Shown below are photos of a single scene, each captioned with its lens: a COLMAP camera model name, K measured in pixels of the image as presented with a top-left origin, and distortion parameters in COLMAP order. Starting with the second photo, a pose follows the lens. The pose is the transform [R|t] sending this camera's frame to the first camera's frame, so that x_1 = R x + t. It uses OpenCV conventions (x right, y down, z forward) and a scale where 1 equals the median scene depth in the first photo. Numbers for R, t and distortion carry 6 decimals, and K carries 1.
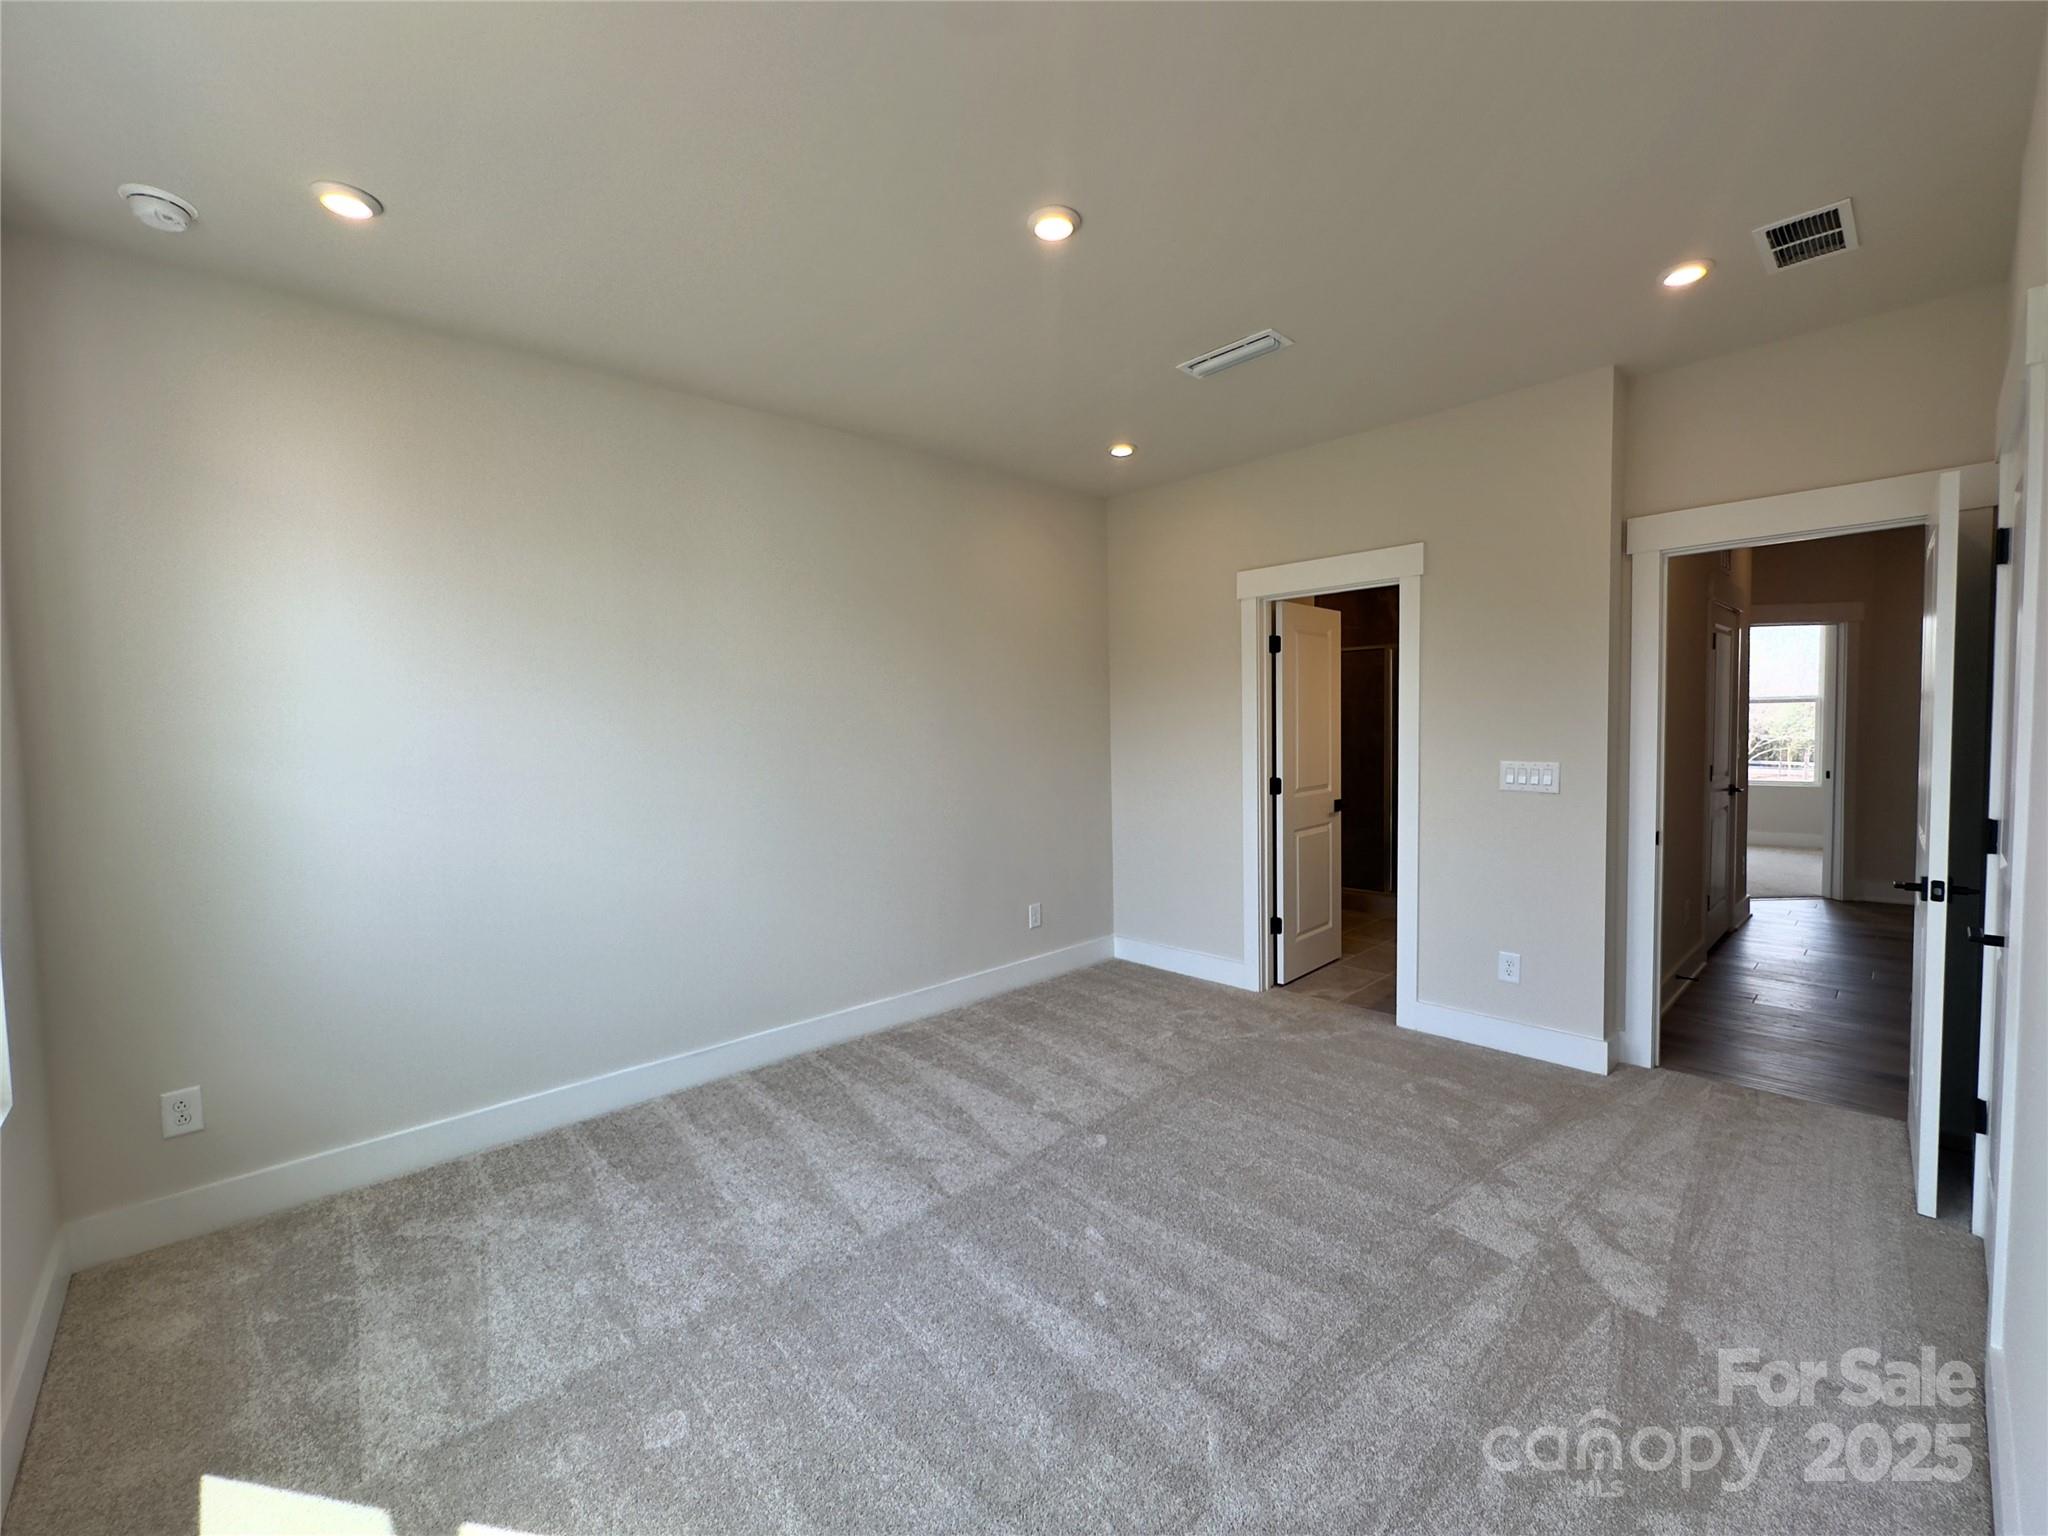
lens RADIAL K [[832.3, 0, 1032.2], [0, 832.3, 770.9], [0, 0, 1]] dist [-0.005012, 0.001202]
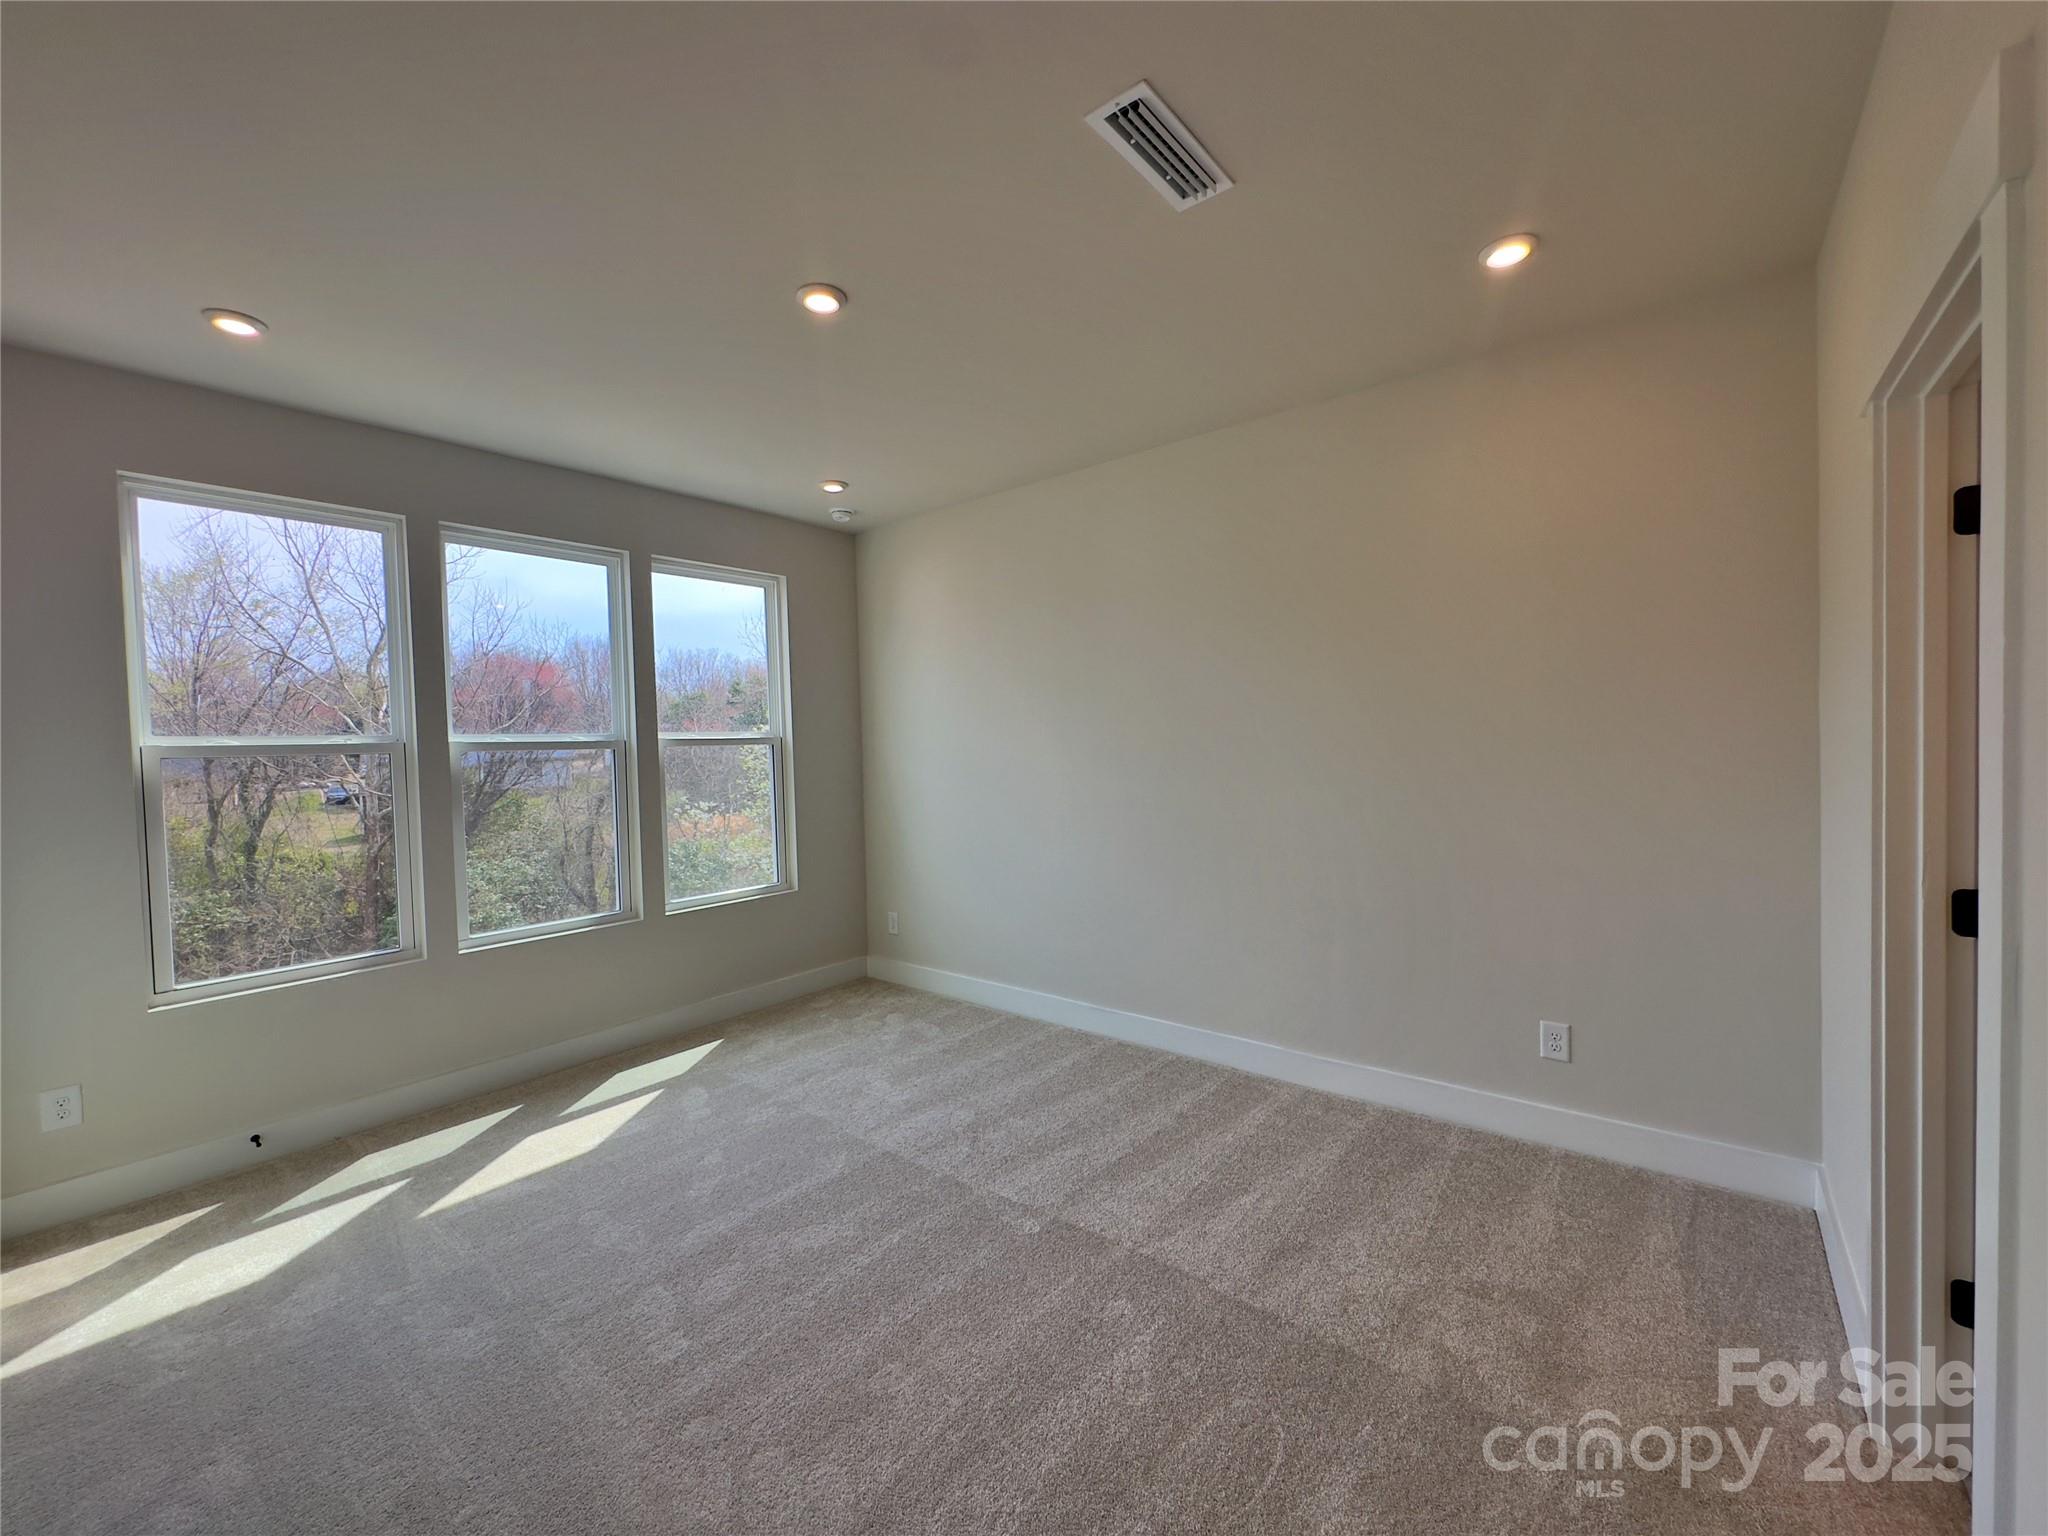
lens RADIAL K [[832.3, 0, 1032.0], [0, 832.3, 761.4], [0, 0, 1]] dist [-0.005012, 0.001202]
pose [[0.132506, 0.036657, -0.990504, 0.866283], [-0.030695, 0.998988, 0.032865, -0.057086], [0.990707, 0.026049, 0.133497, 0.848486]]
